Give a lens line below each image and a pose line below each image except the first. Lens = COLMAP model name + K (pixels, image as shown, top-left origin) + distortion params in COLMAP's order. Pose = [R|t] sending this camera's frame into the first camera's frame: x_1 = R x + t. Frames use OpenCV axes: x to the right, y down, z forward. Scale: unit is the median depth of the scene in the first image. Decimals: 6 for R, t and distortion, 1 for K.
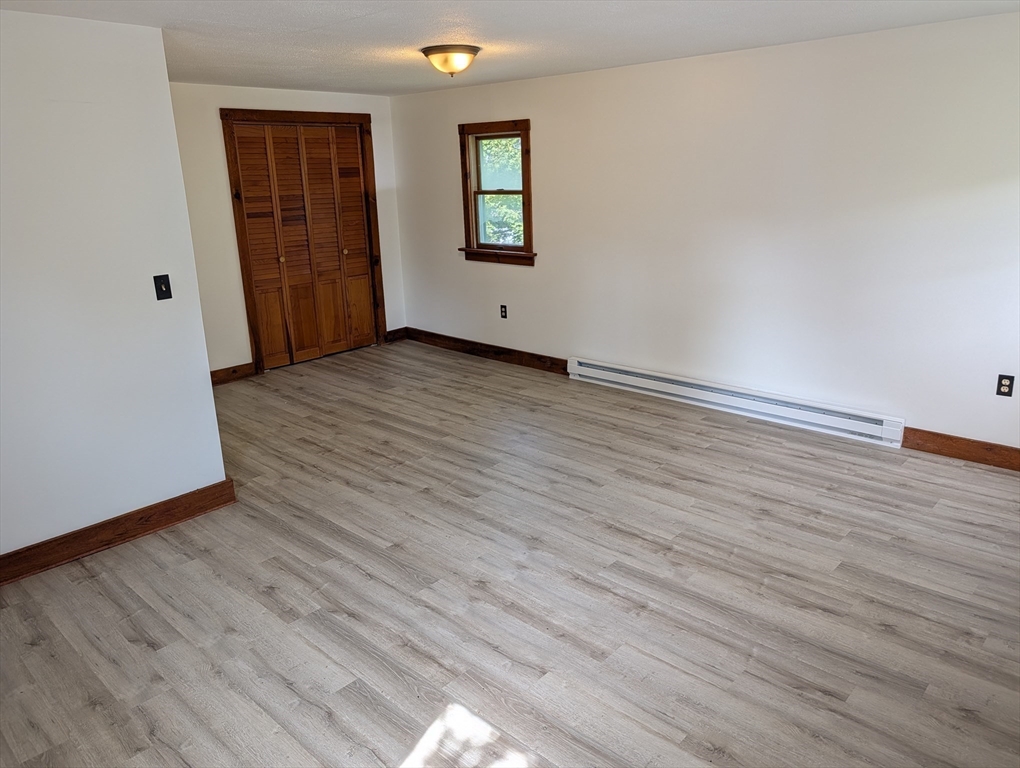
lens RADIAL K [[736.8, 0, 495.3], [0, 736.8, 386.7], [0, 0, 1]] dist [0.045805, -0.066449]
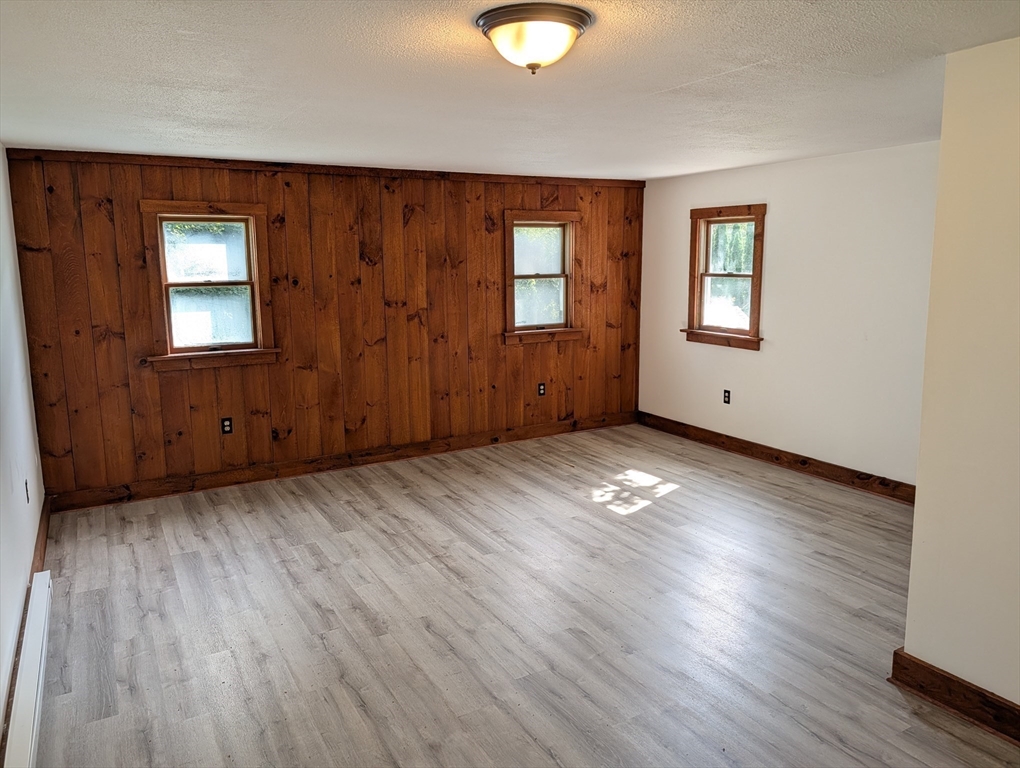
lens RADIAL K [[736.8, 0, 495.3], [0, 736.8, 386.7], [0, 0, 1]] dist [0.045805, -0.066449]
pose [[-0.954913, -0.013051, 0.296599, -0.221107], [0.119754, 0.897220, 0.425035, -0.545124], [-0.271662, 0.441390, -0.855204, 1.875033]]
